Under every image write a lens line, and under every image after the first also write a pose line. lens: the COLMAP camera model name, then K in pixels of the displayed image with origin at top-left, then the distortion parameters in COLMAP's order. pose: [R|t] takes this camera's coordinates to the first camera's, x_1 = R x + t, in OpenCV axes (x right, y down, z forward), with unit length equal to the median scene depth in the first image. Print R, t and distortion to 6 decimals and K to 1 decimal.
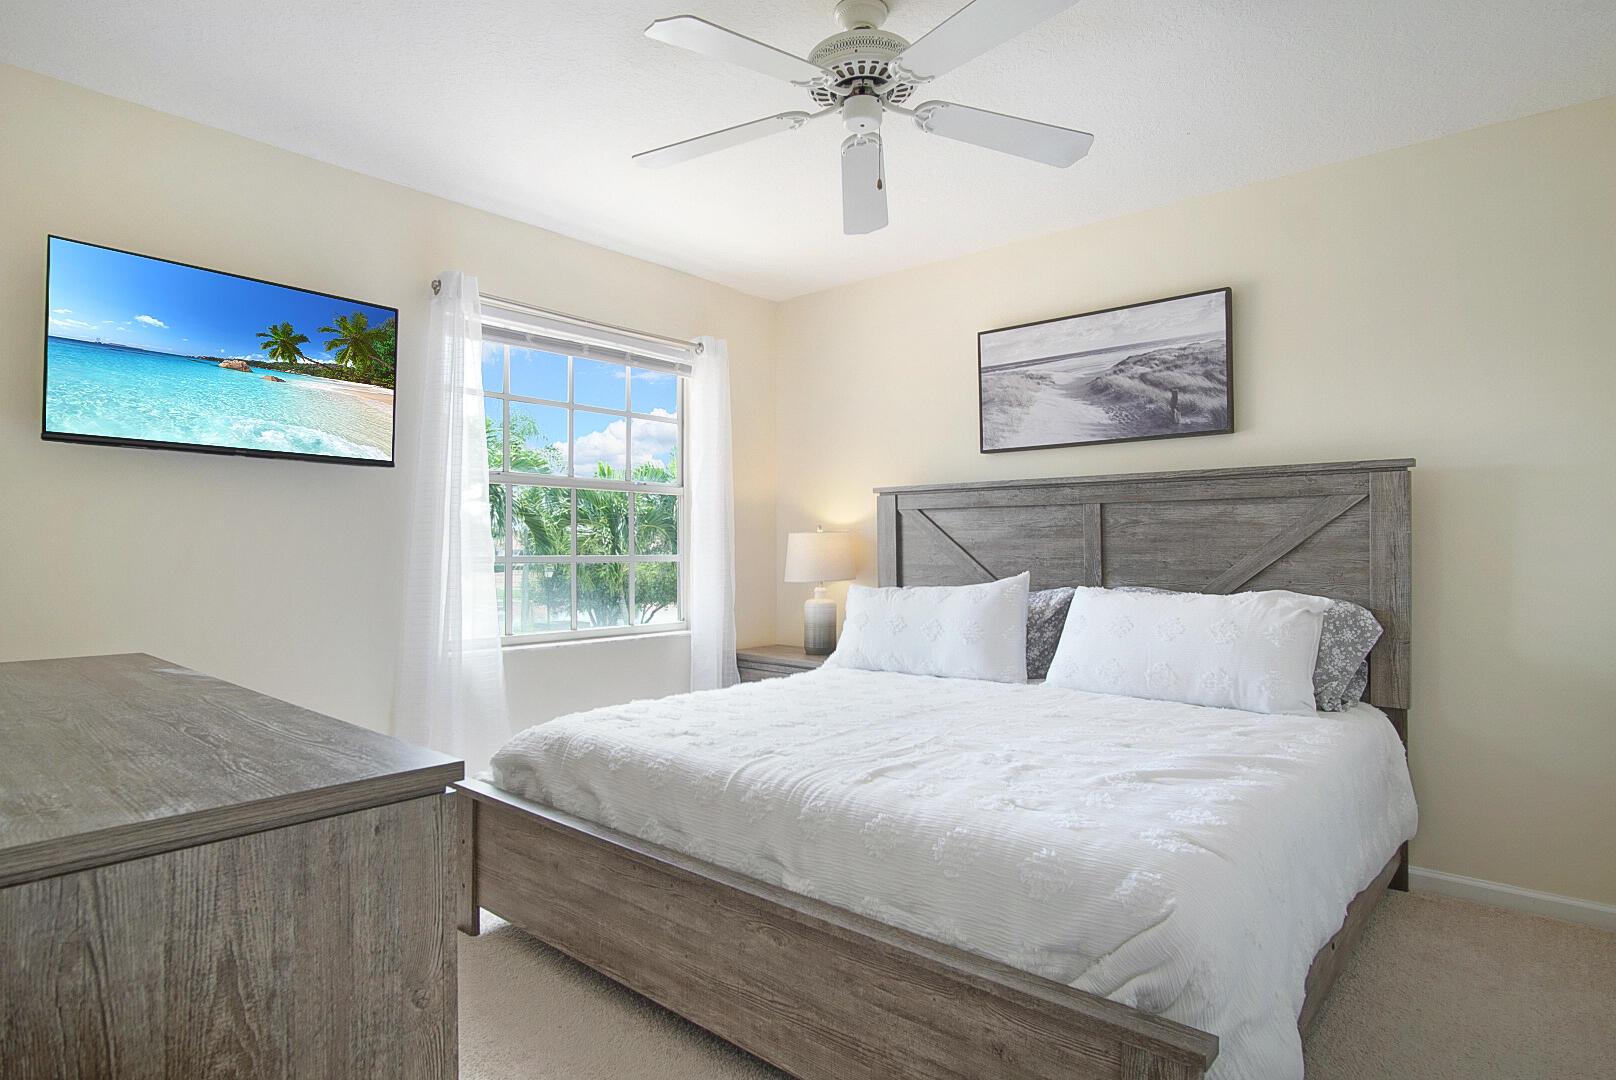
lens RADIAL K [[865.6, 0, 807.5], [0, 865.6, 544.1], [0, 0, 1]] dist [-0.023410, 0.001501]
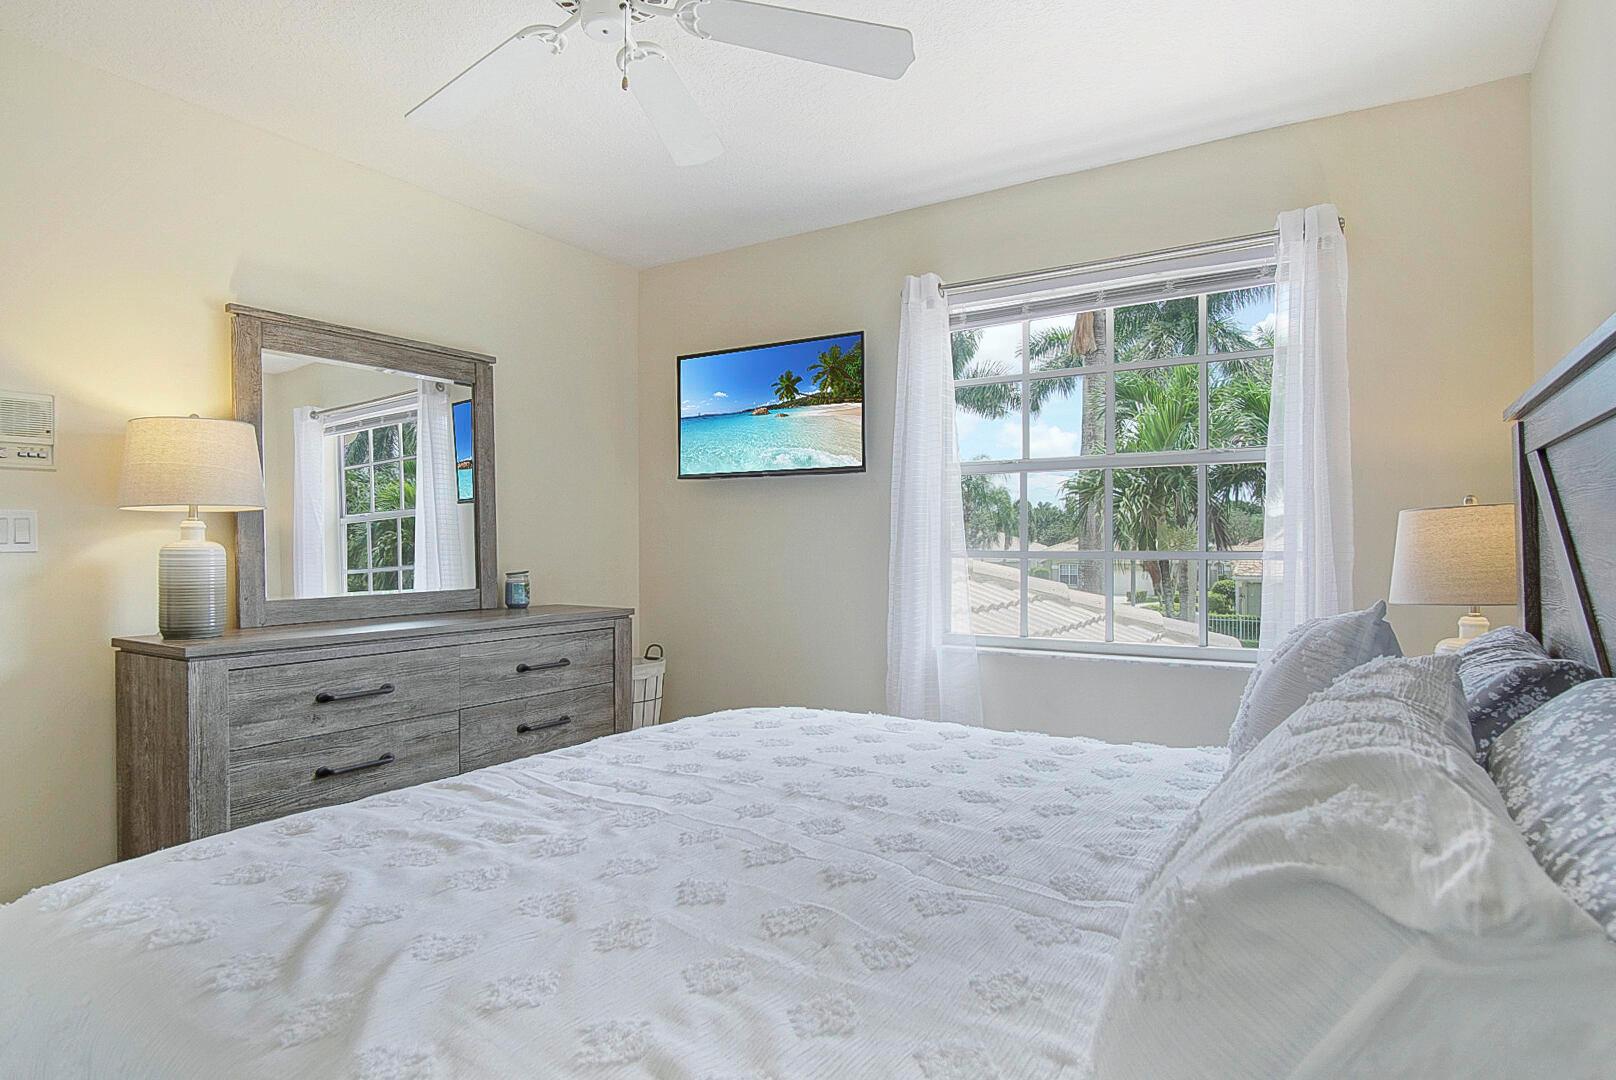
lens RADIAL K [[865.6, 0, 807.1], [0, 865.6, 539.8], [0, 0, 1]] dist [-0.023410, 0.001501]
pose [[0.125355, -0.006093, -0.992093, 0.686580], [0.007674, 0.999957, -0.005171, 0.007458], [0.992082, -0.006965, 0.125396, 0.836031]]
